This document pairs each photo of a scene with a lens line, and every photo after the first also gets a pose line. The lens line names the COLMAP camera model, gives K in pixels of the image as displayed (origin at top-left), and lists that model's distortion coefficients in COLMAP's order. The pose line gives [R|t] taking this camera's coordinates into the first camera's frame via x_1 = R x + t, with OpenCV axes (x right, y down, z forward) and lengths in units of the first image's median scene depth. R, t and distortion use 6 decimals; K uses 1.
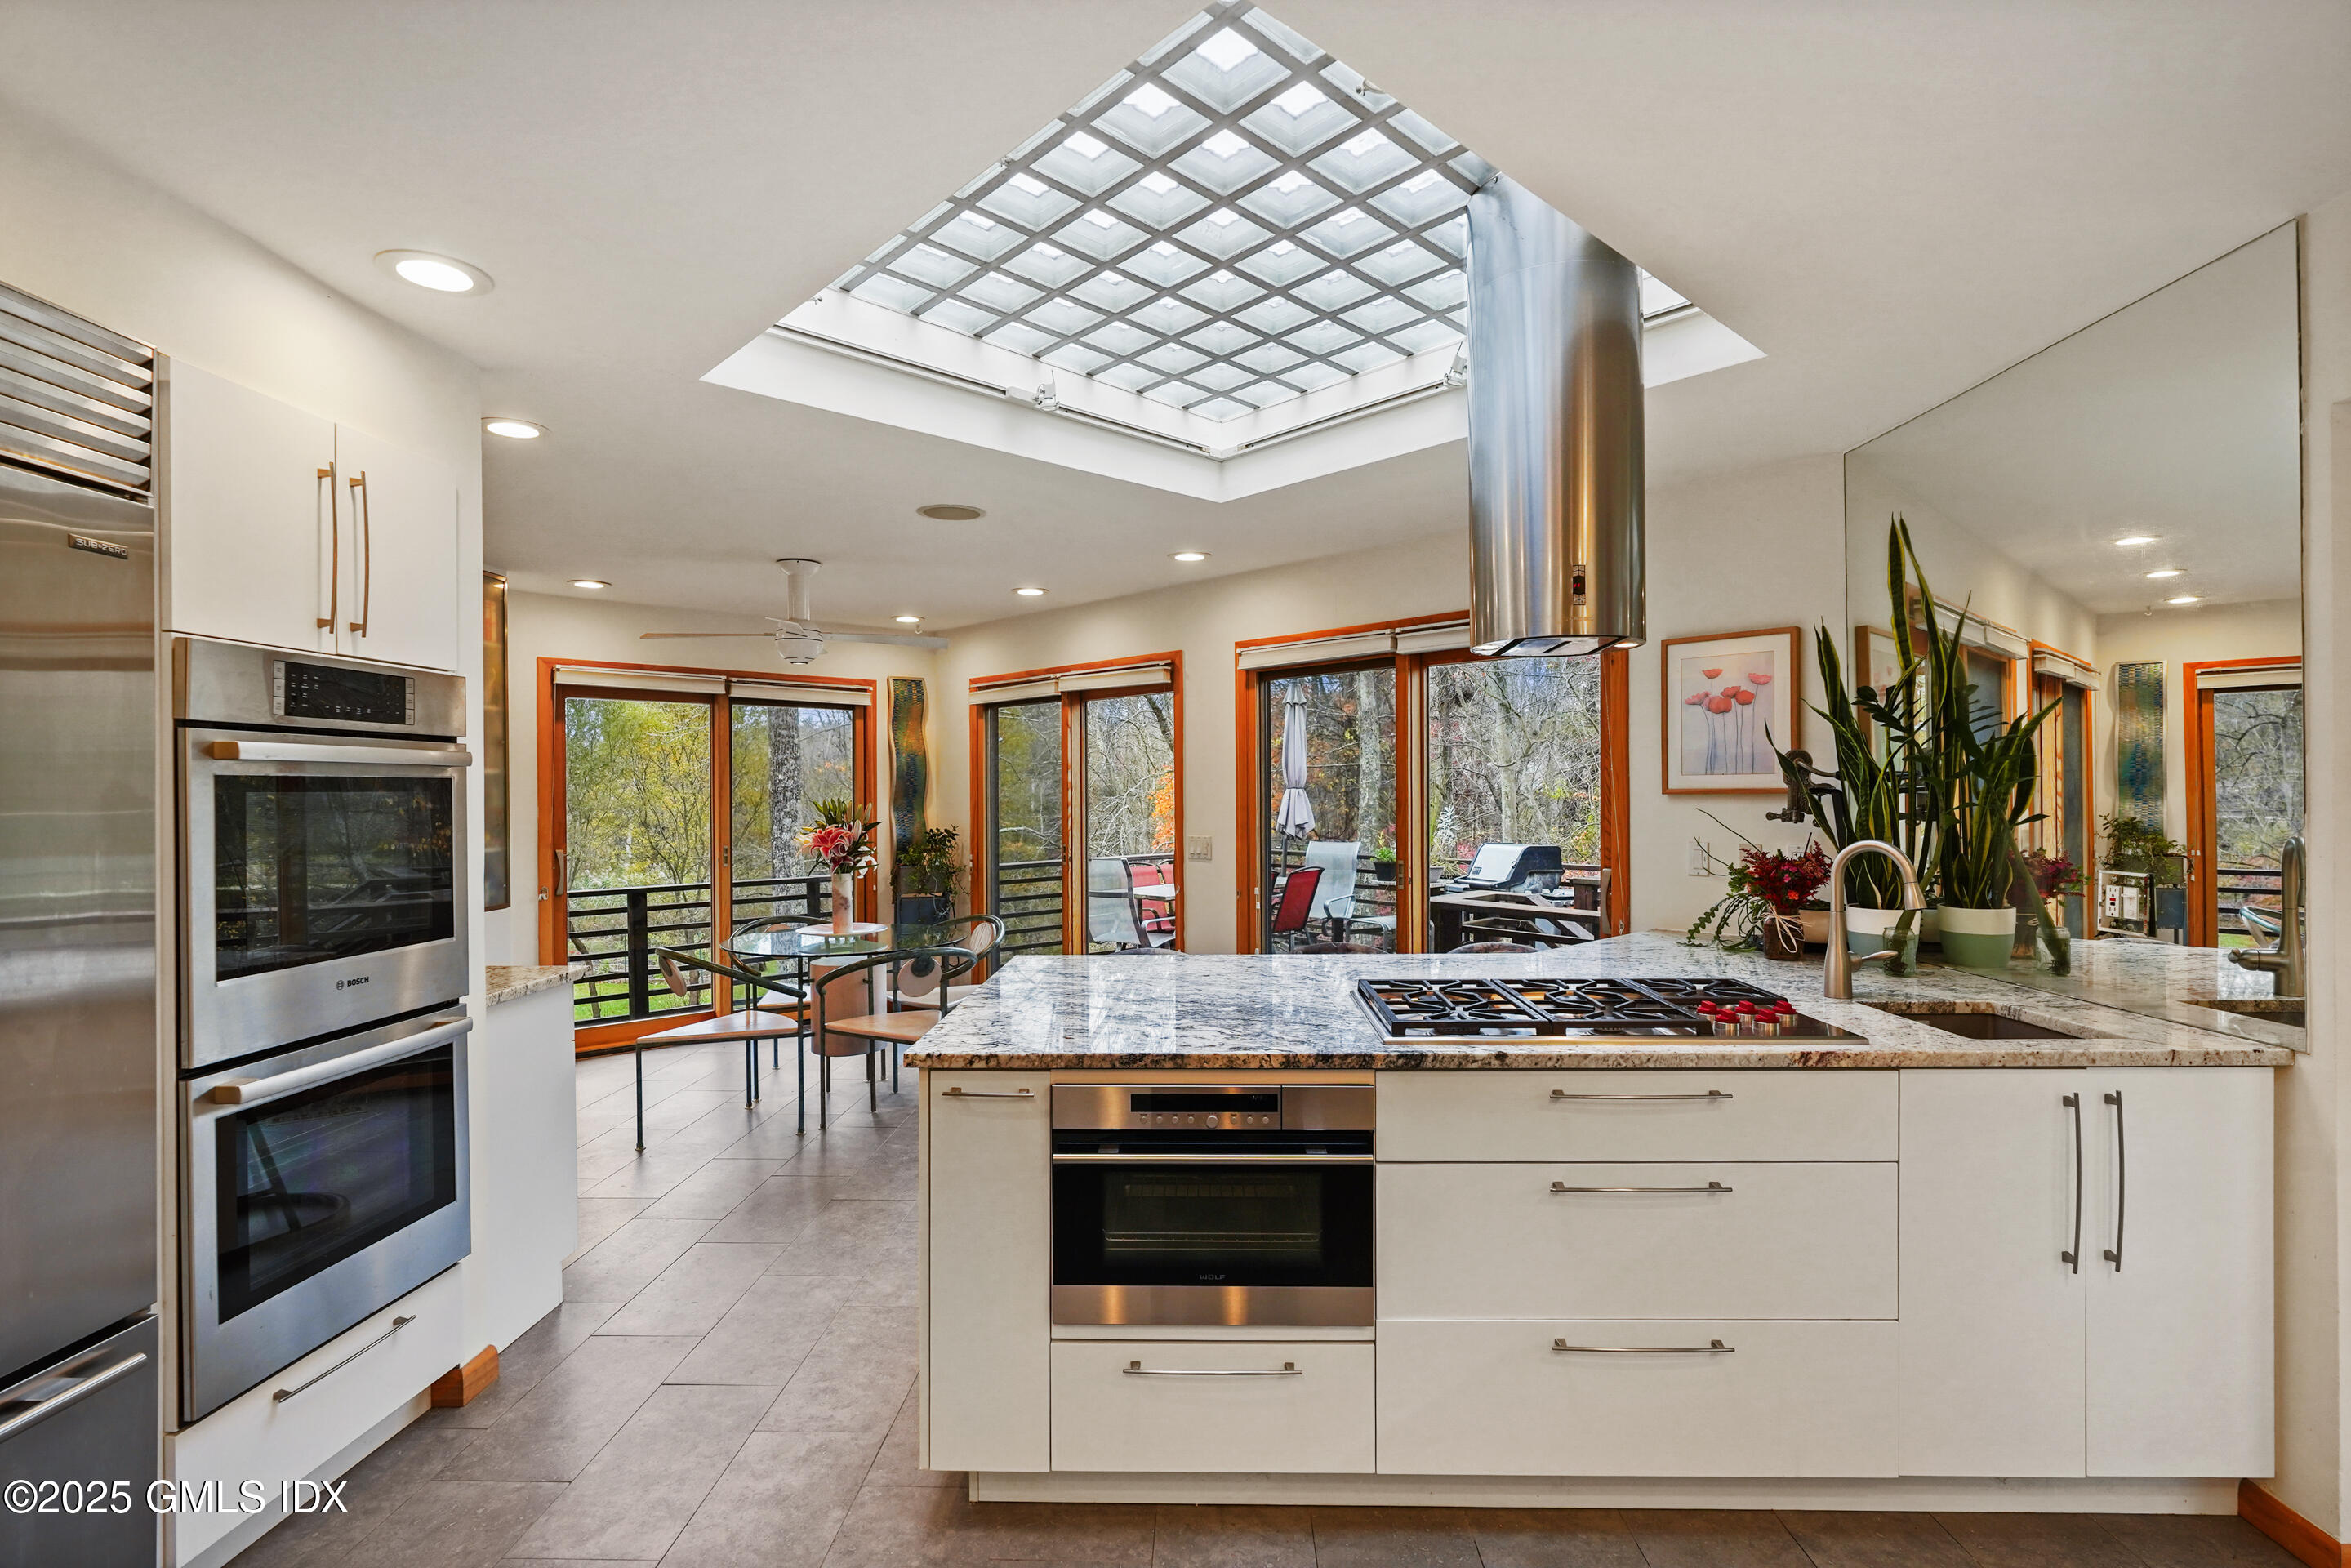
lens RADIAL K [[1122.8, 0, 1175.5], [0, 1122.8, 784.0], [0, 0, 1]] dist [-0.002907, 0.000284]
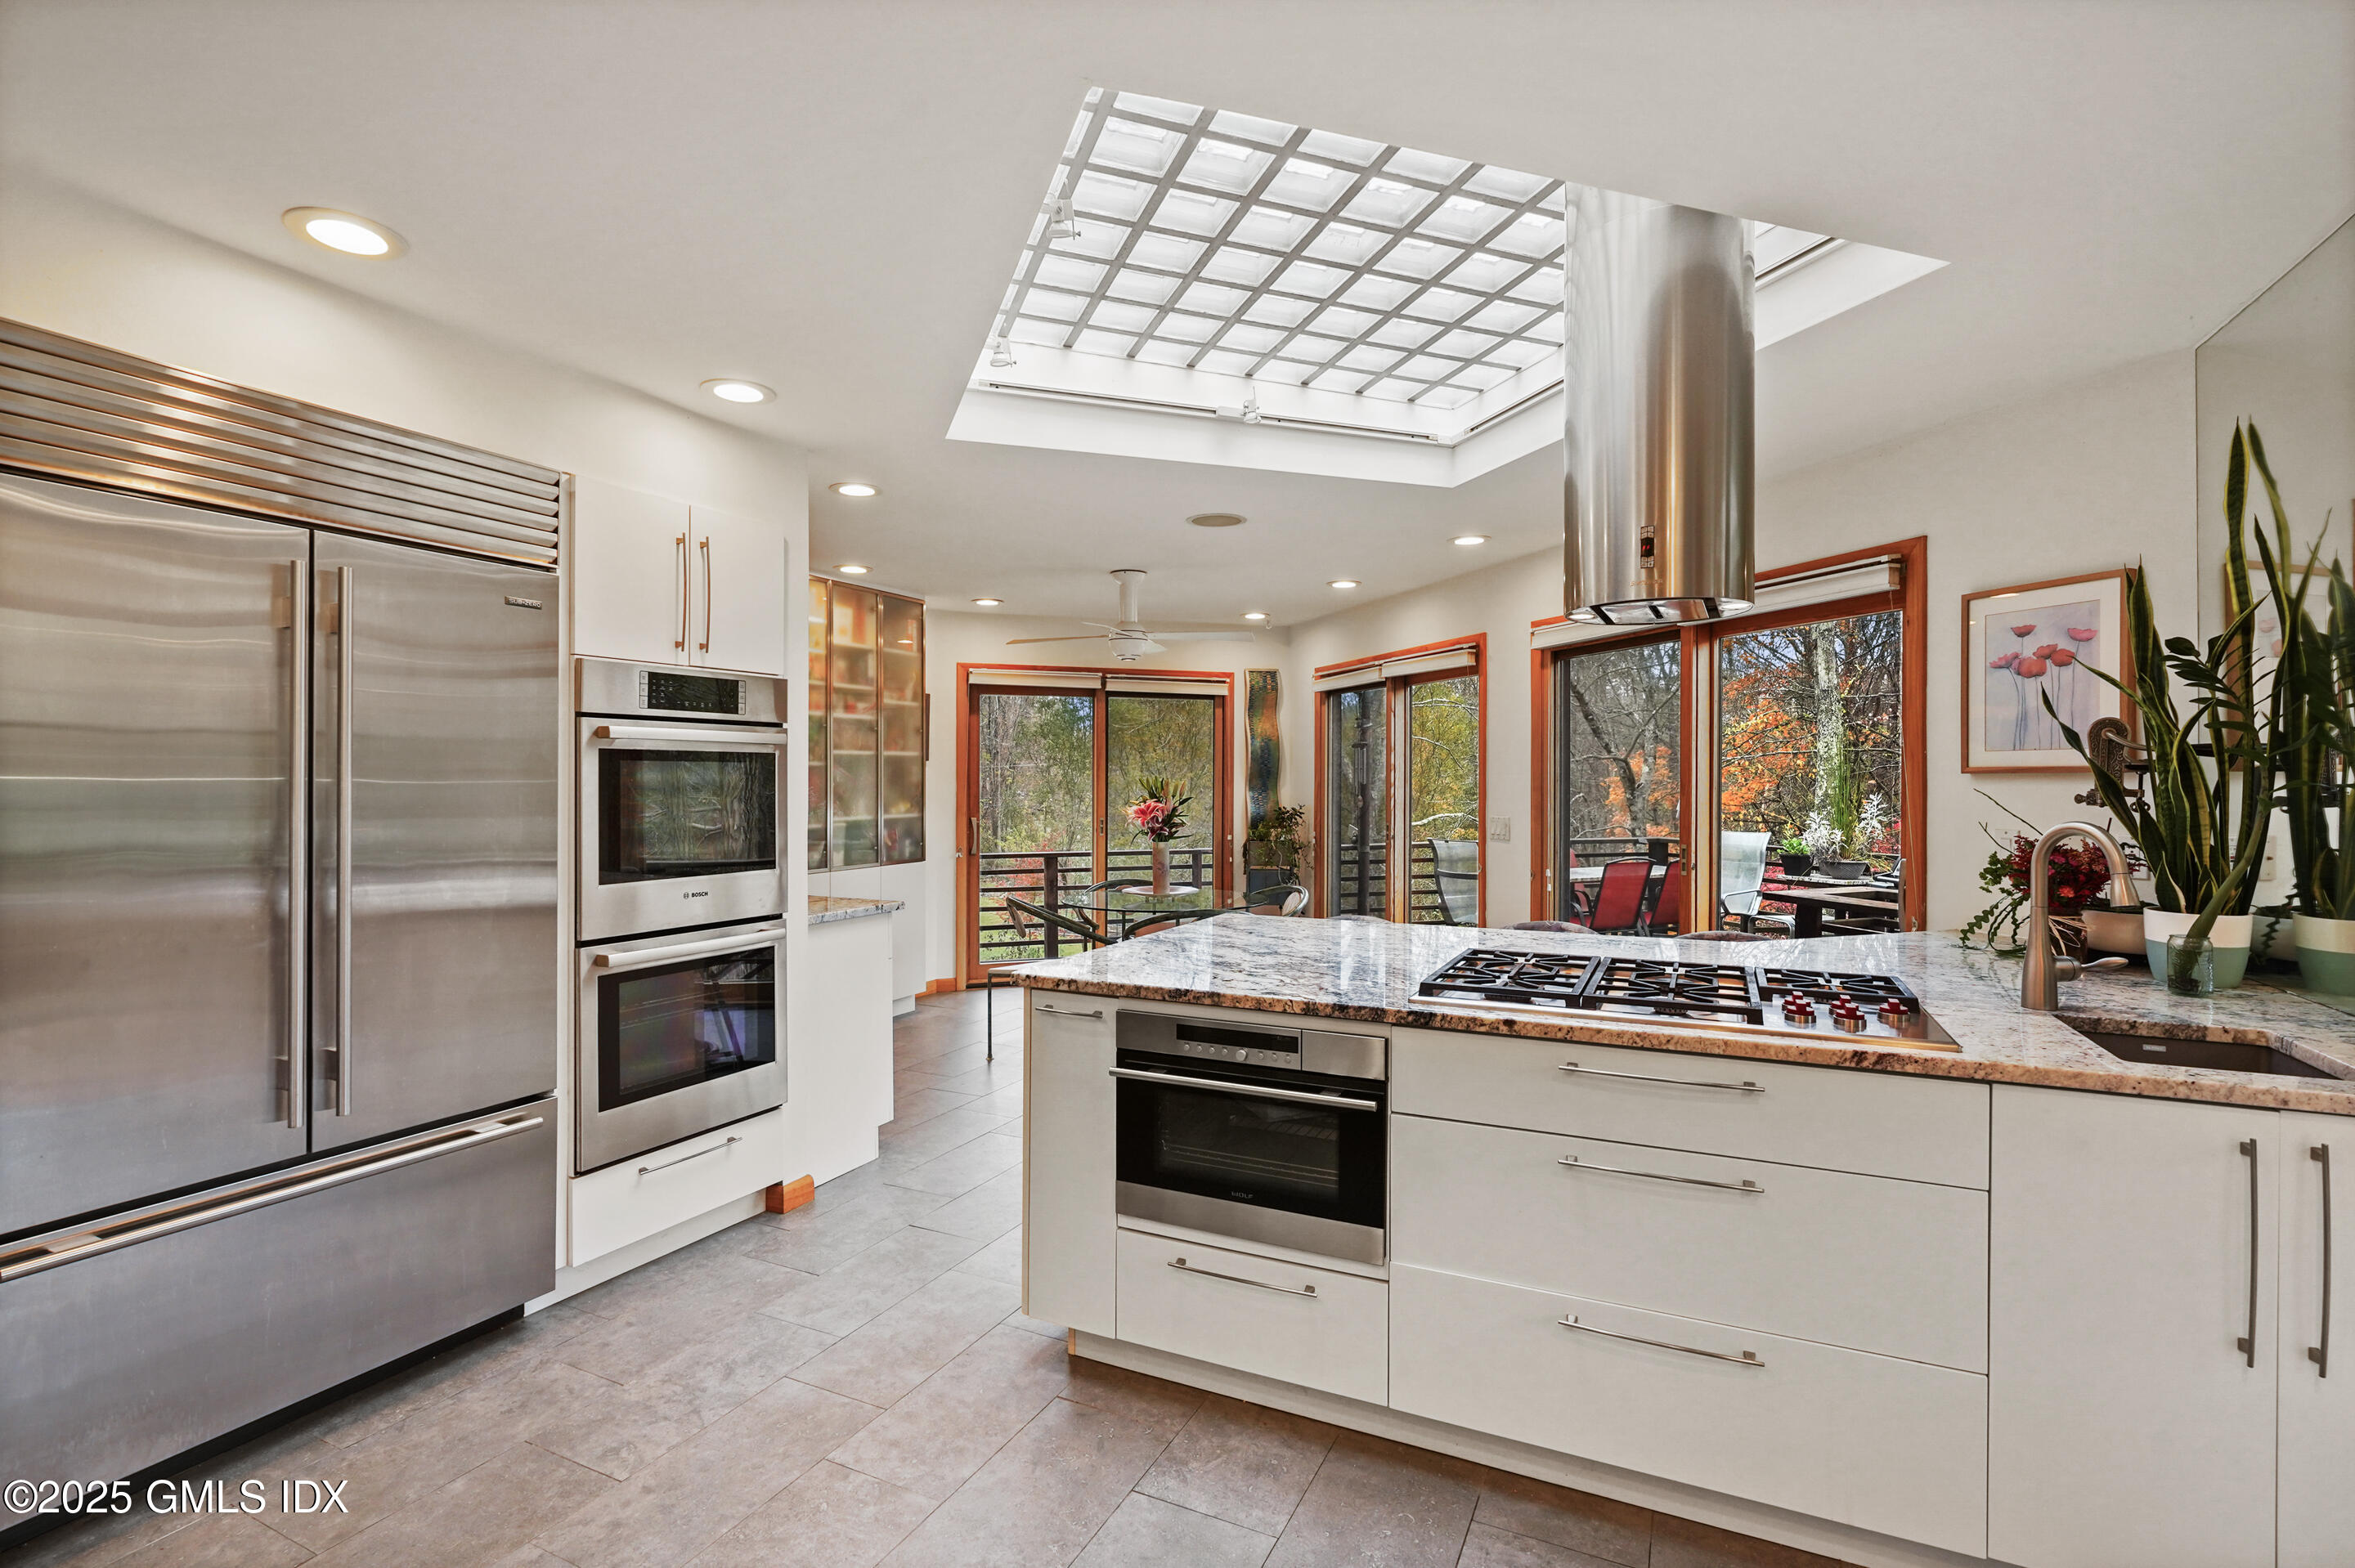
lens RADIAL K [[1087.7, 0, 1174.2], [0, 1087.7, 768.4], [0, 0, 1]] dist [-0.003412, 0.000318]
pose [[0.911467, 0.002640, -0.411364, 0.351350], [-0.003924, 0.999990, -0.002279, 0.014730], [0.411354, 0.003691, 0.911468, -0.012966]]
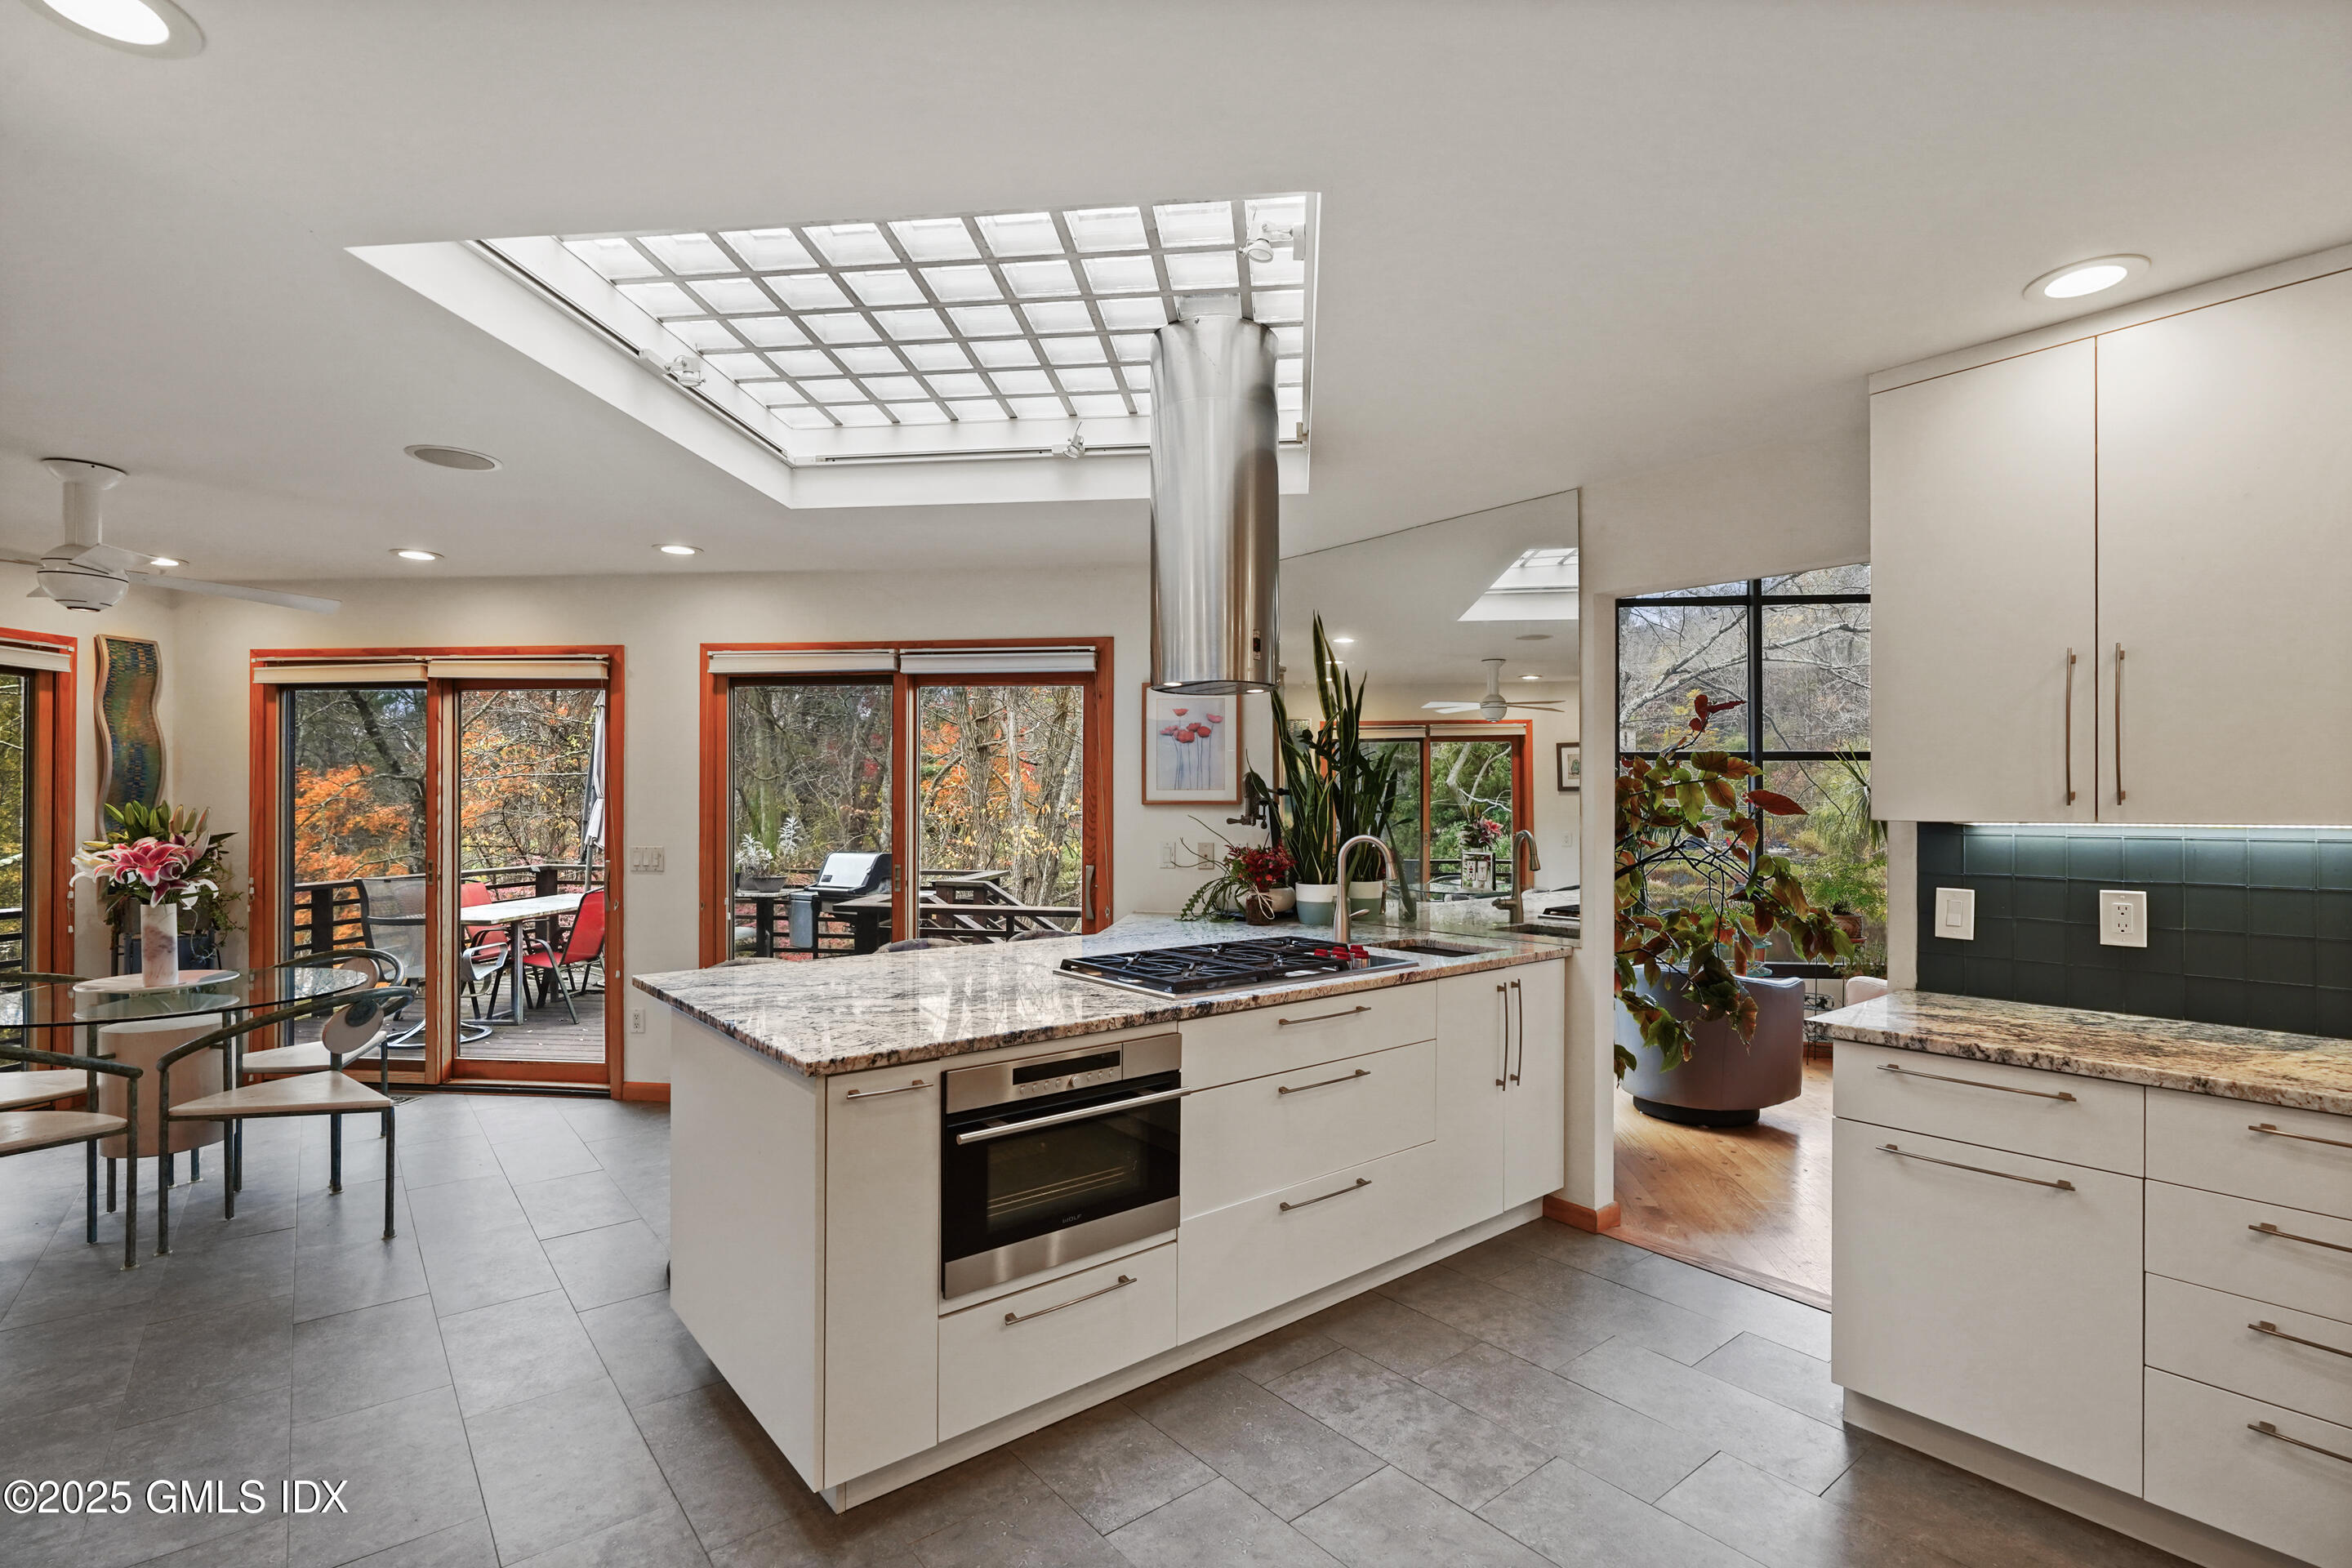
lens RADIAL K [[1080.6, 0, 1169.2], [0, 1080.6, 791.1], [0, 0, 1]] dist [-0.004292, 0.000765]
pose [[0.760637, 0.017392, 0.648945, -0.520105], [-0.012473, 0.999848, -0.012176, 0.013130], [-0.649058, 0.001167, 0.760738, 0.082274]]
